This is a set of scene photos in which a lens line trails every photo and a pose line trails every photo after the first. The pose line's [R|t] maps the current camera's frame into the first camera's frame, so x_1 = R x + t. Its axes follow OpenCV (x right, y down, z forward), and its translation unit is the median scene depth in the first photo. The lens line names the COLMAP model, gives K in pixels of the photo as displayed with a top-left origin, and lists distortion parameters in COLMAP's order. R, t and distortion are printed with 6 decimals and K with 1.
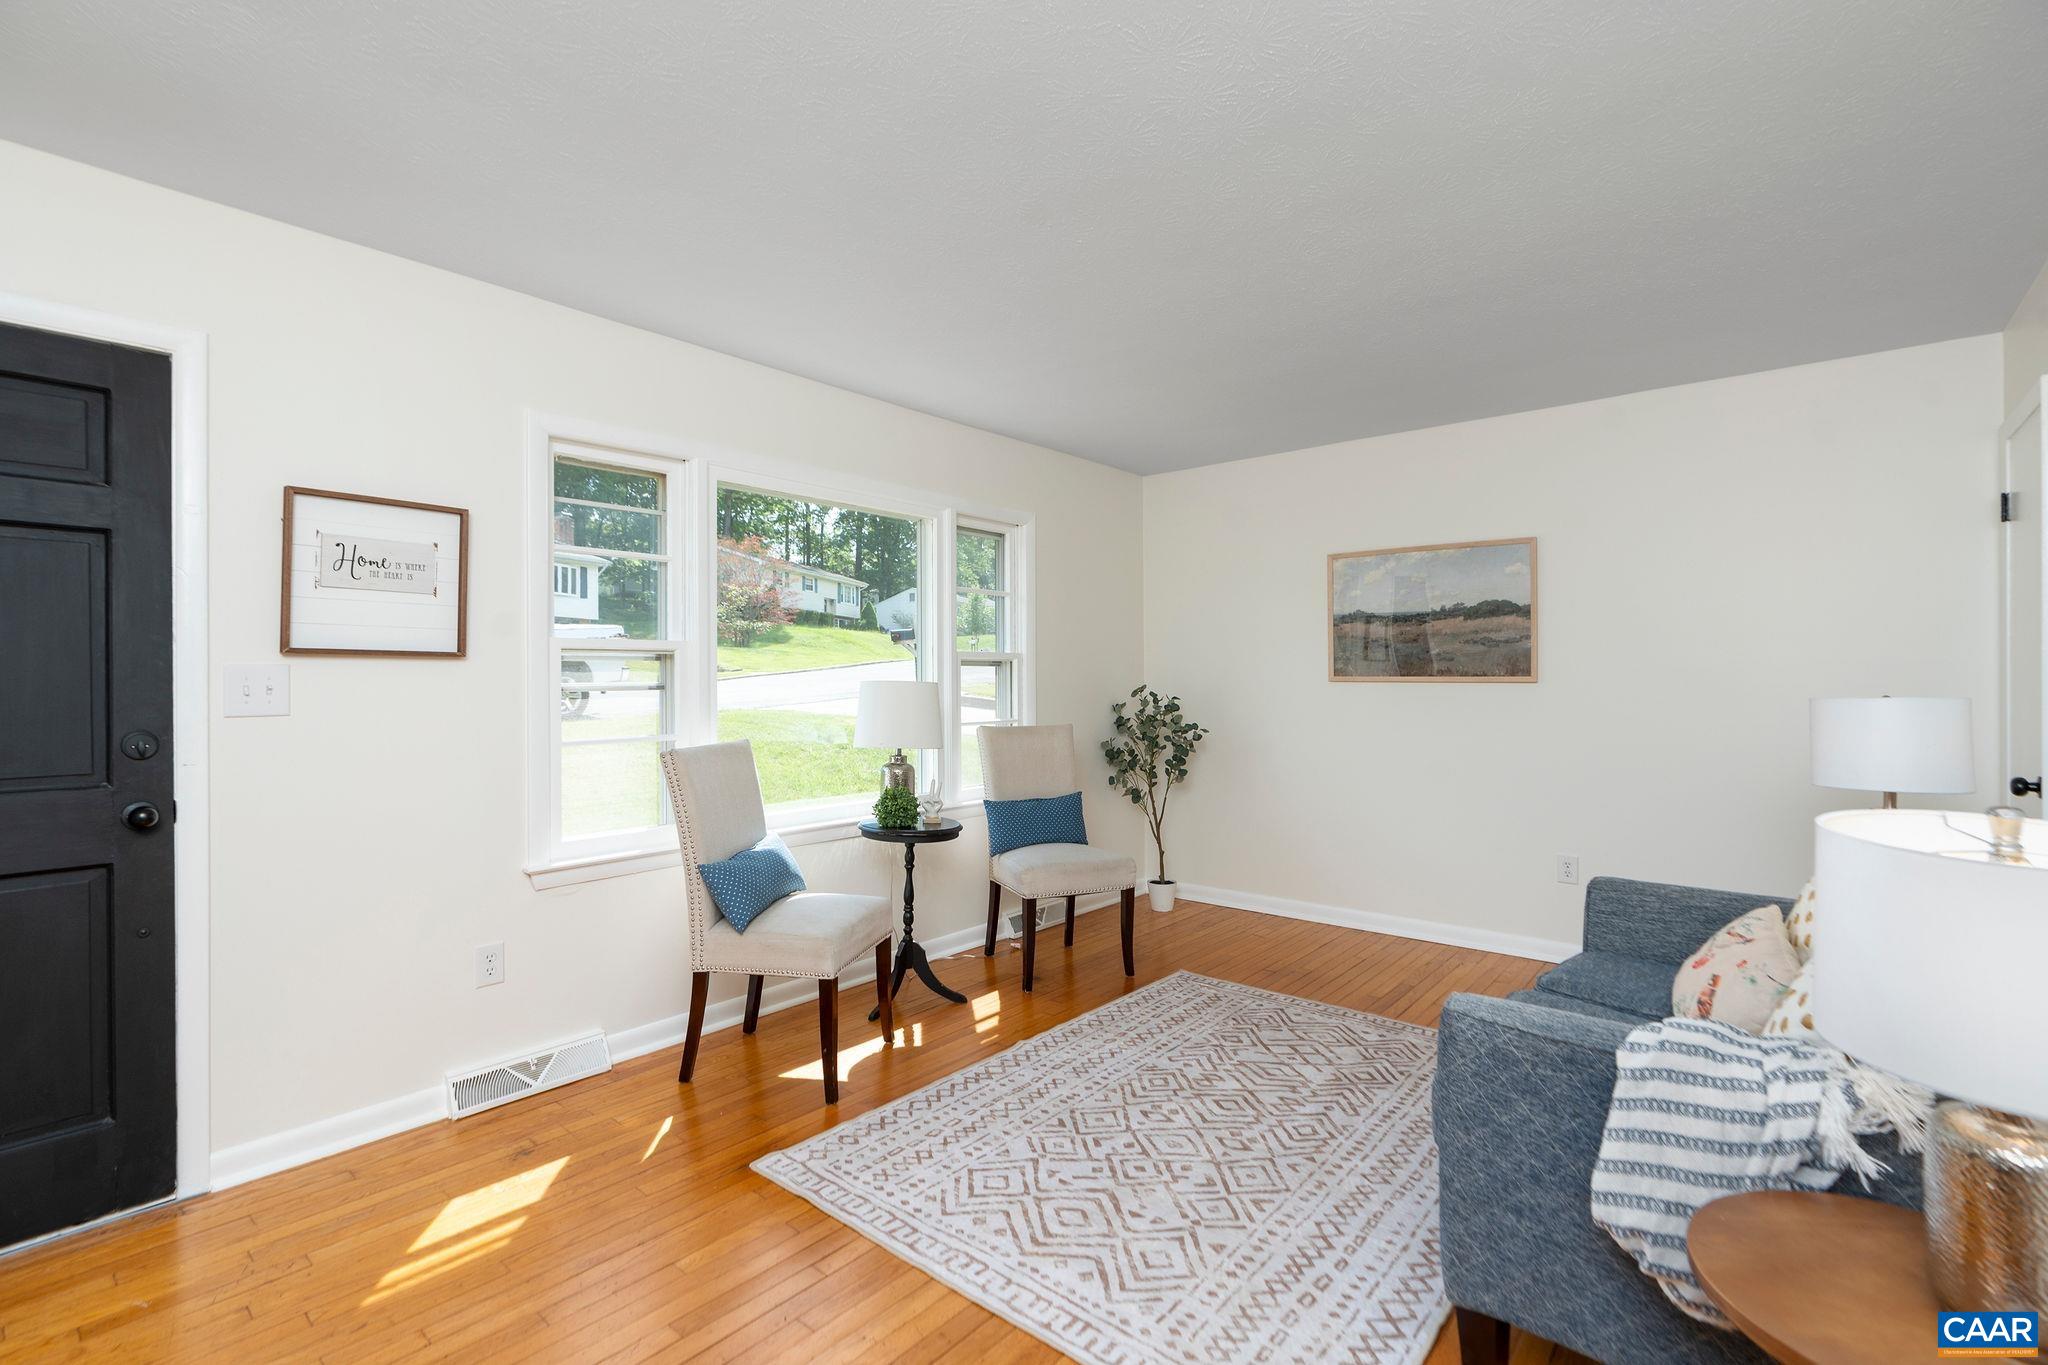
lens RADIAL K [[932.8, 0, 1020.1], [0, 932.8, 683.4], [0, 0, 1]] dist [0.003377, 0.002265]
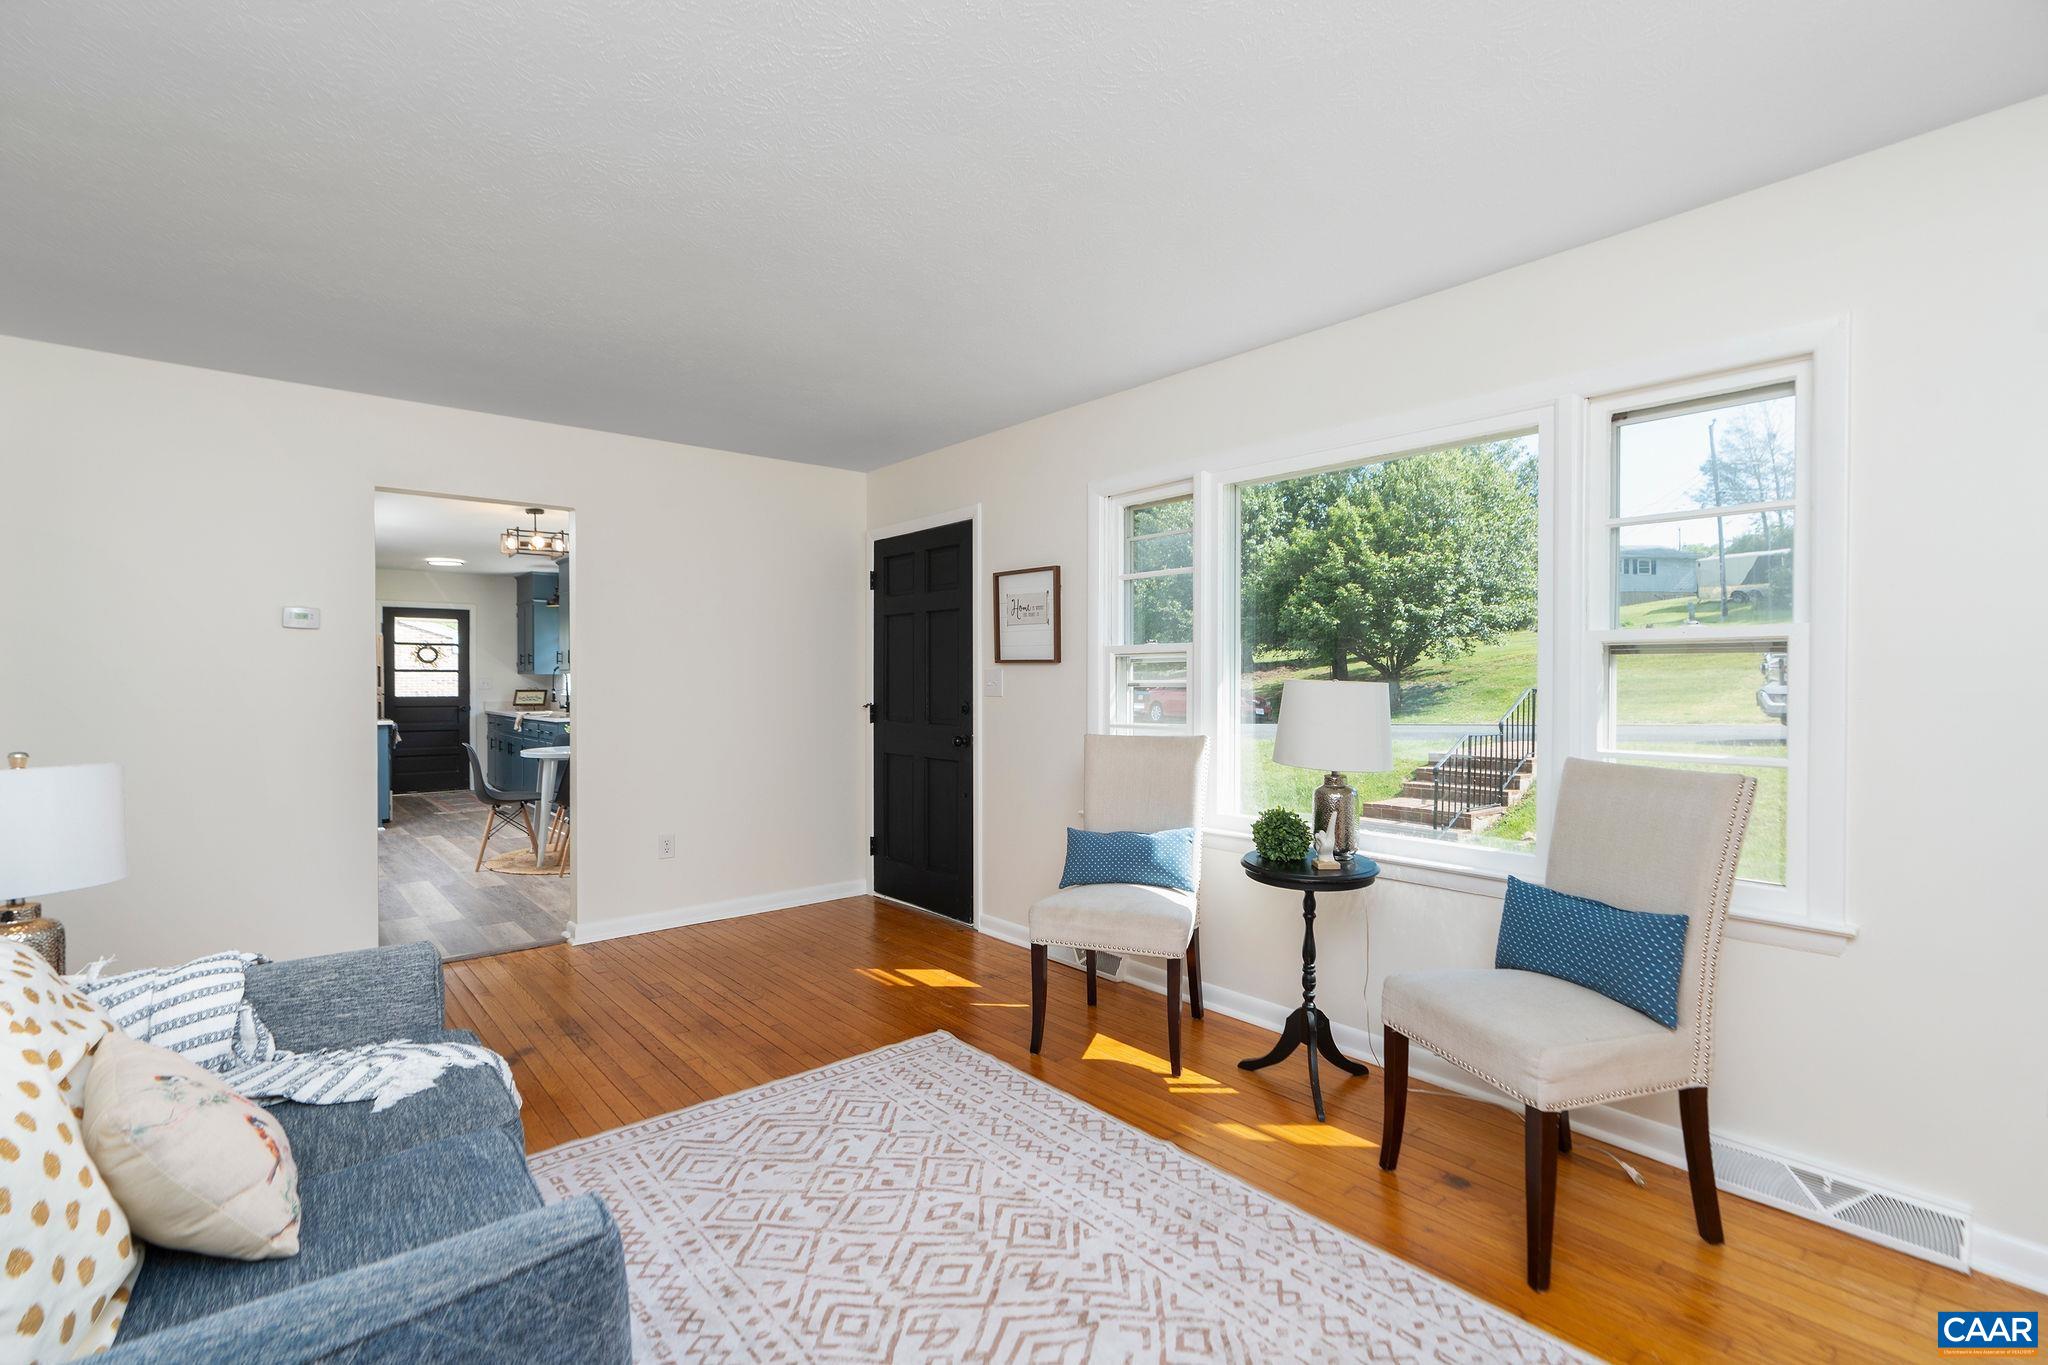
lens RADIAL K [[932.8, 0, 1017.2], [0, 932.8, 686.6], [0, 0, 1]] dist [0.003377, 0.002265]
pose [[-0.160828, -0.002244, -0.986980, 0.944151], [-0.014805, 0.999890, 0.000140, 0.013108], [0.986871, 0.014635, -0.160843, 1.205475]]
